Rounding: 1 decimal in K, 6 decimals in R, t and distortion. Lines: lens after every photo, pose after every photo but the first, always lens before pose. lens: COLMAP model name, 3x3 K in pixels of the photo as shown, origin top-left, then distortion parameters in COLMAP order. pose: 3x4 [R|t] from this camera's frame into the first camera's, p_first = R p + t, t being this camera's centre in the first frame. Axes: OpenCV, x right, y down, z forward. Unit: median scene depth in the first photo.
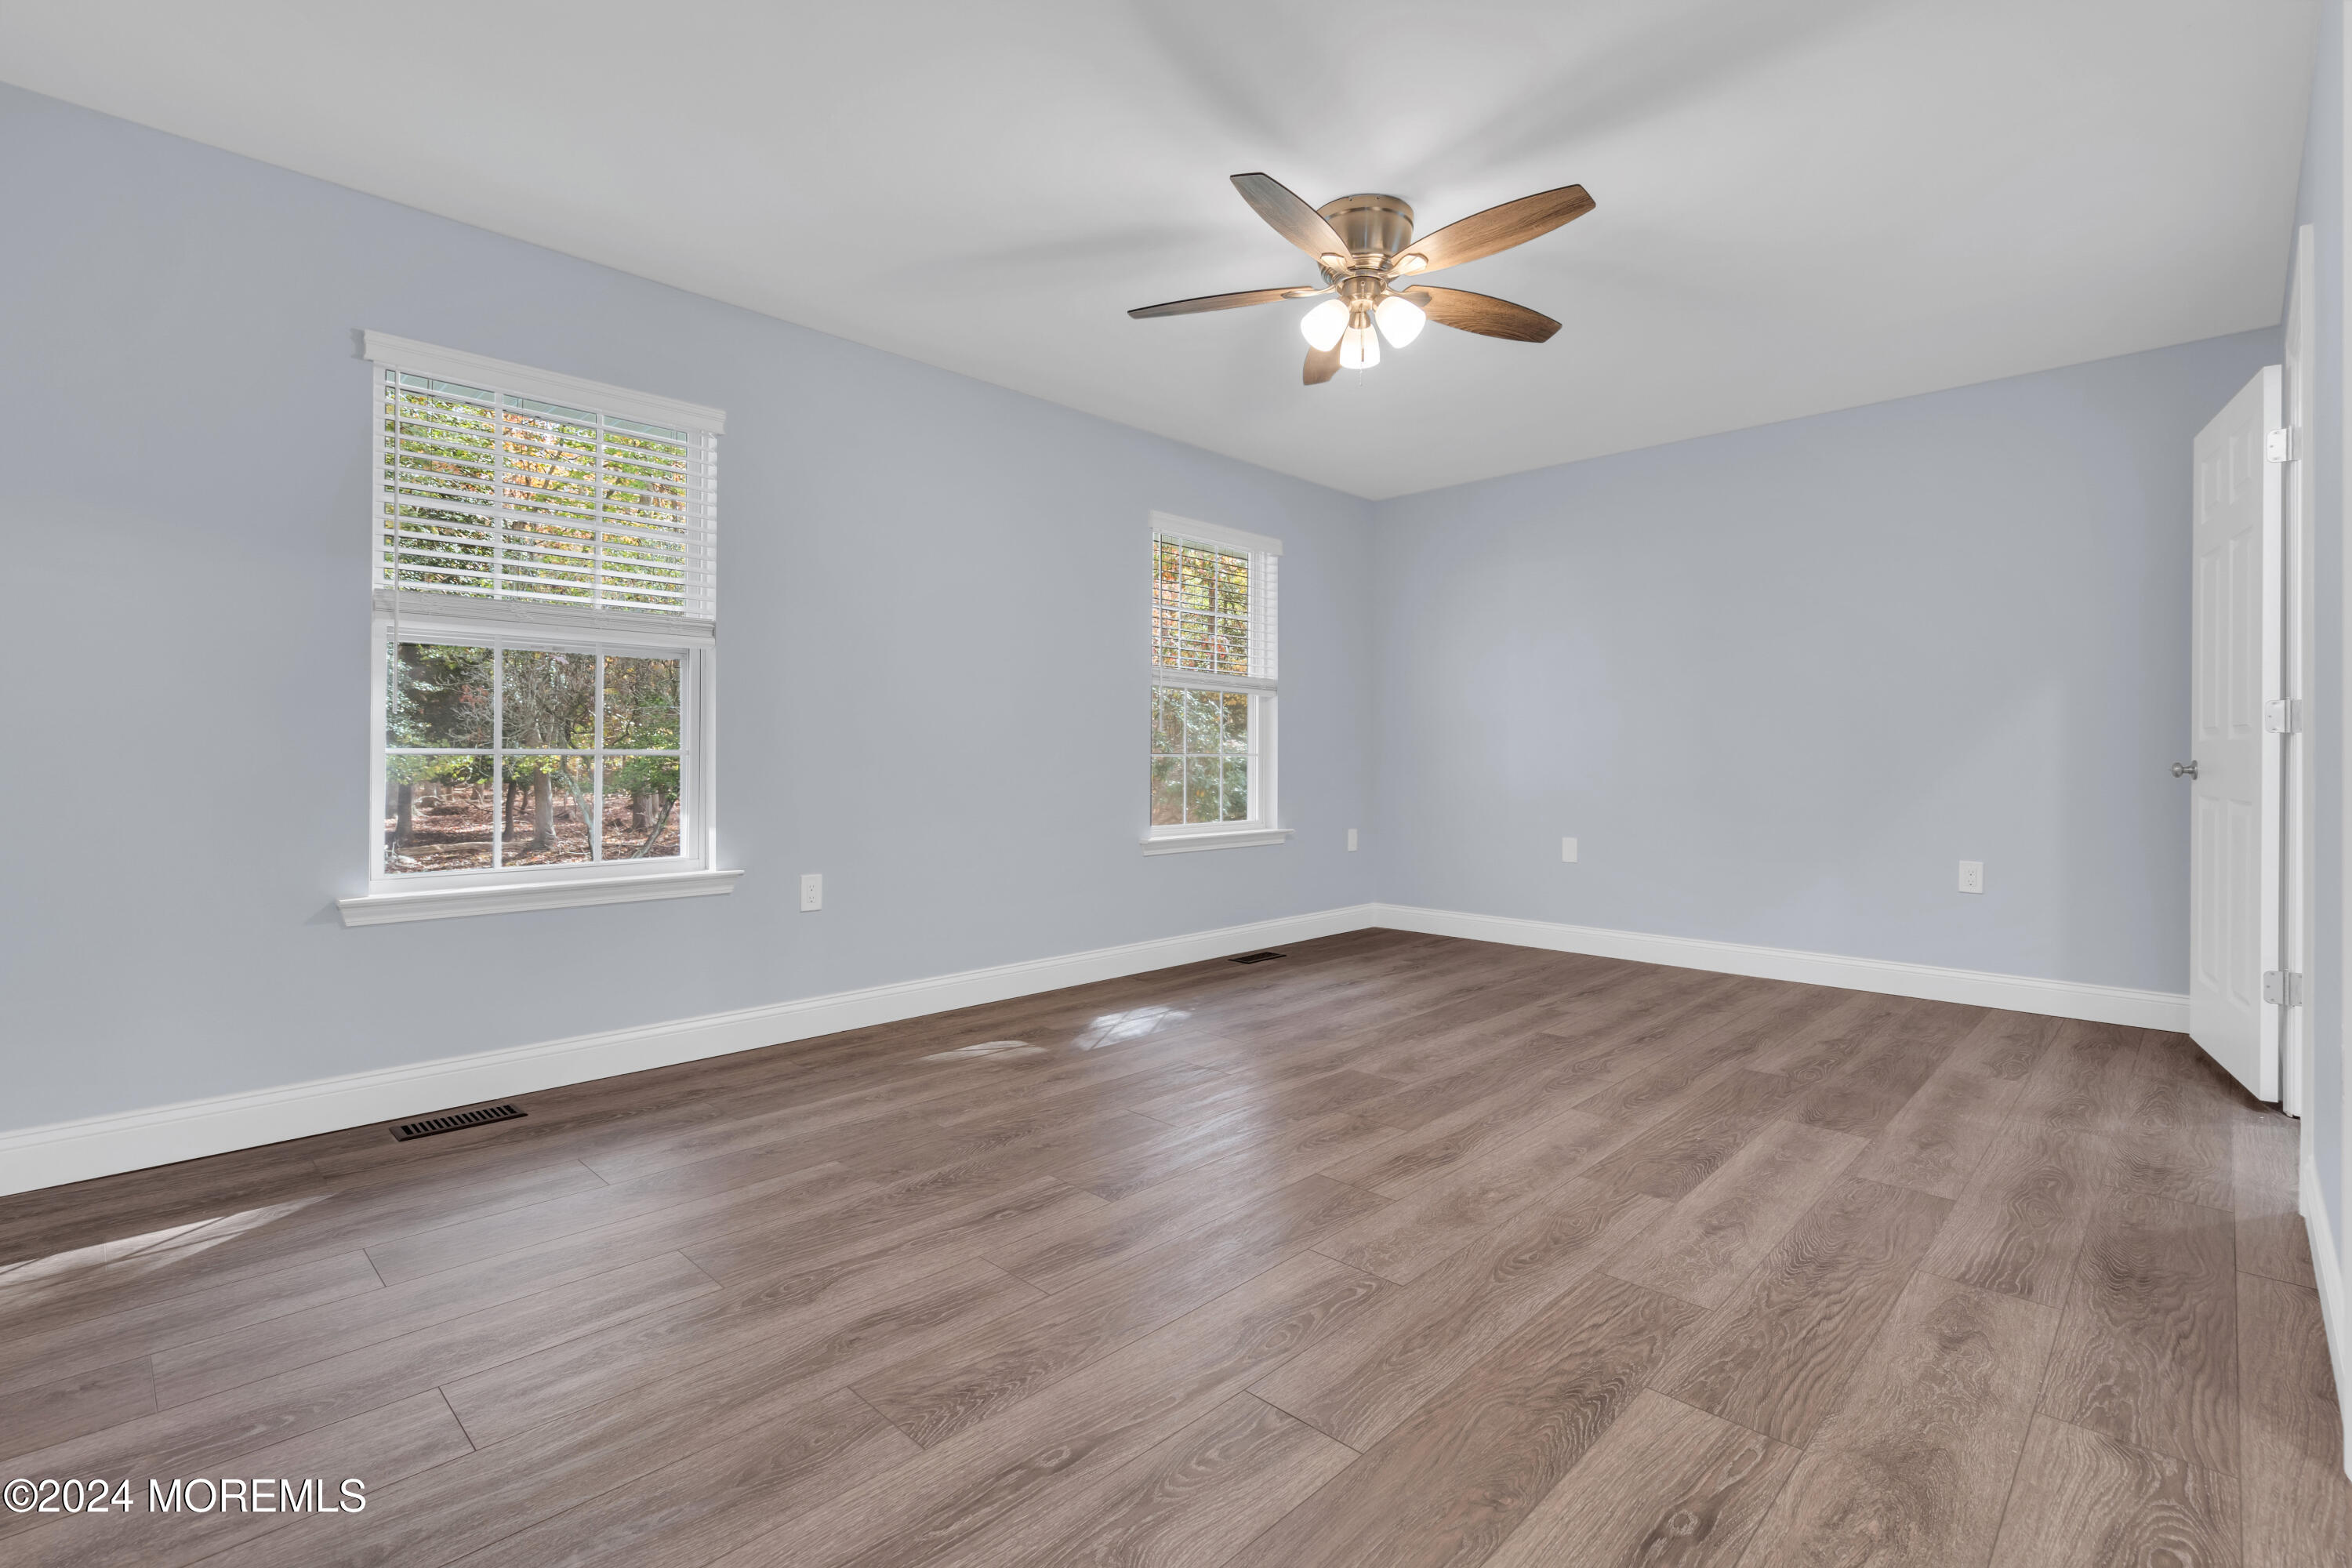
lens RADIAL K [[1066.3, 0, 1170.3], [0, 1066.3, 777.1], [0, 0, 1]] dist [-0.000149, 0.000083]
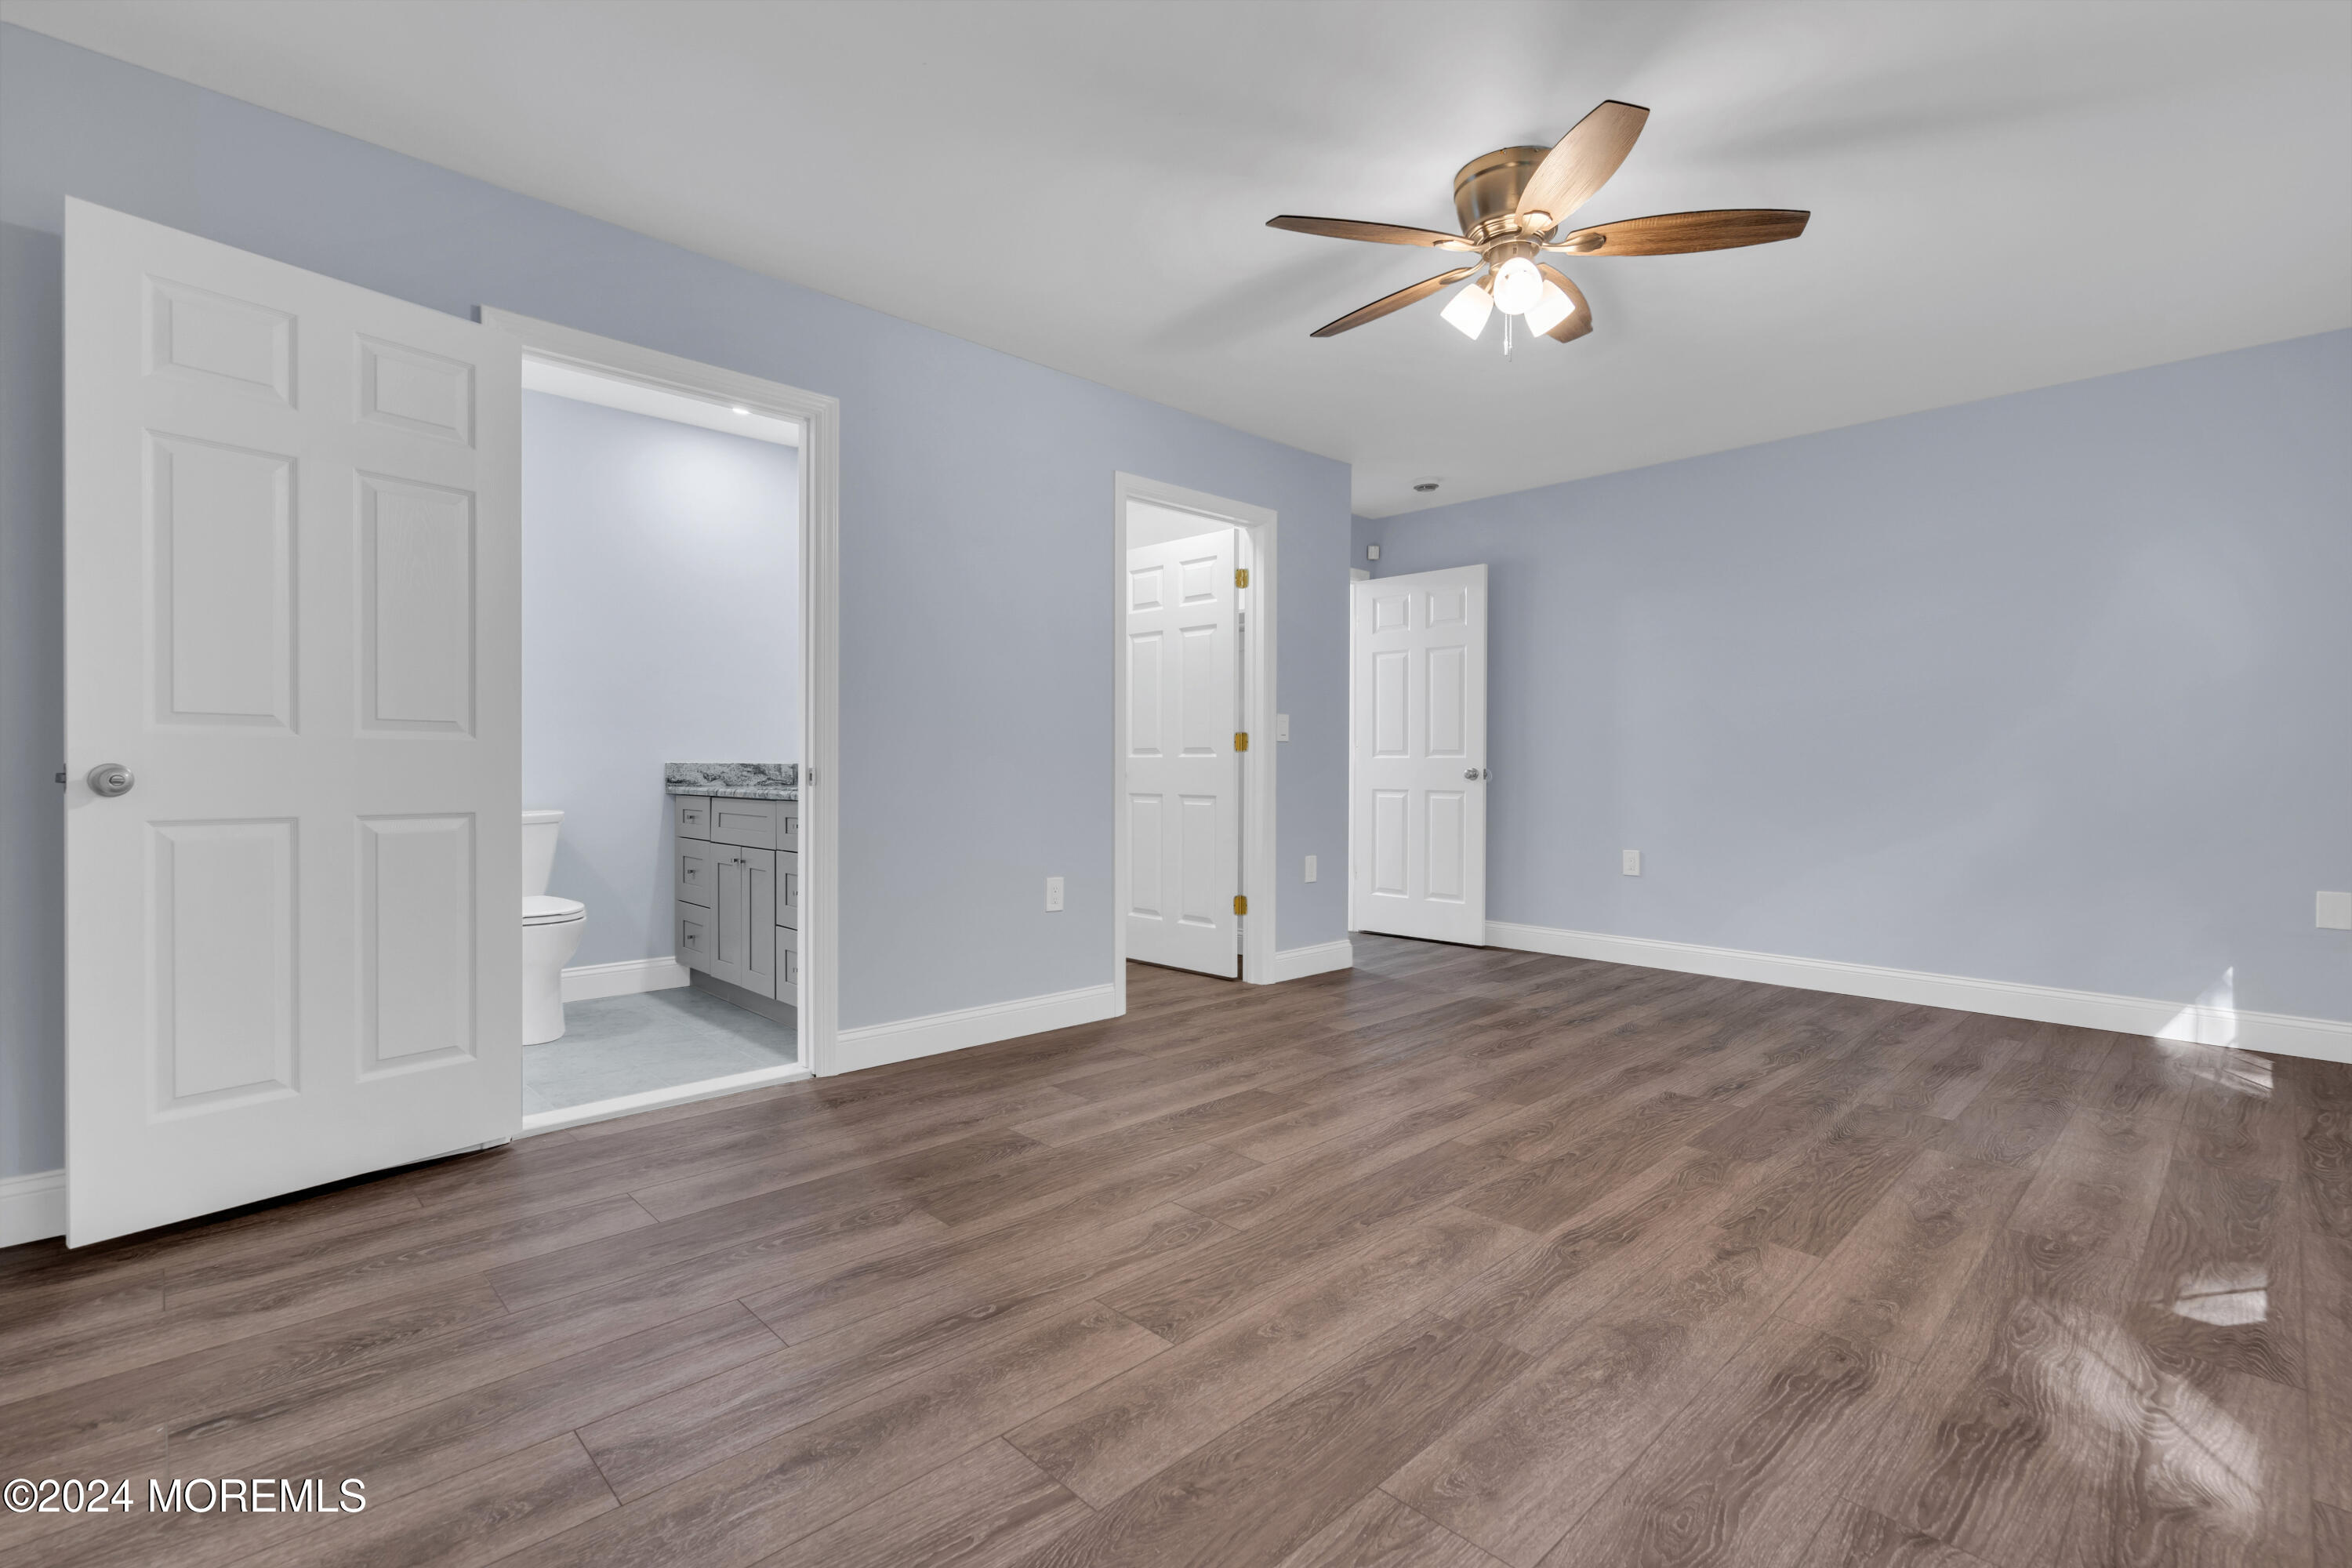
lens RADIAL K [[1066.3, 0, 1170.3], [0, 1066.3, 777.1], [0, 0, 1]] dist [-0.000149, 0.000083]
pose [[-0.999400, -0.007773, 0.033744, 0.447151], [-0.006809, 0.999568, 0.028608, -0.034948], [-0.033952, 0.028361, -0.999021, 1.961319]]
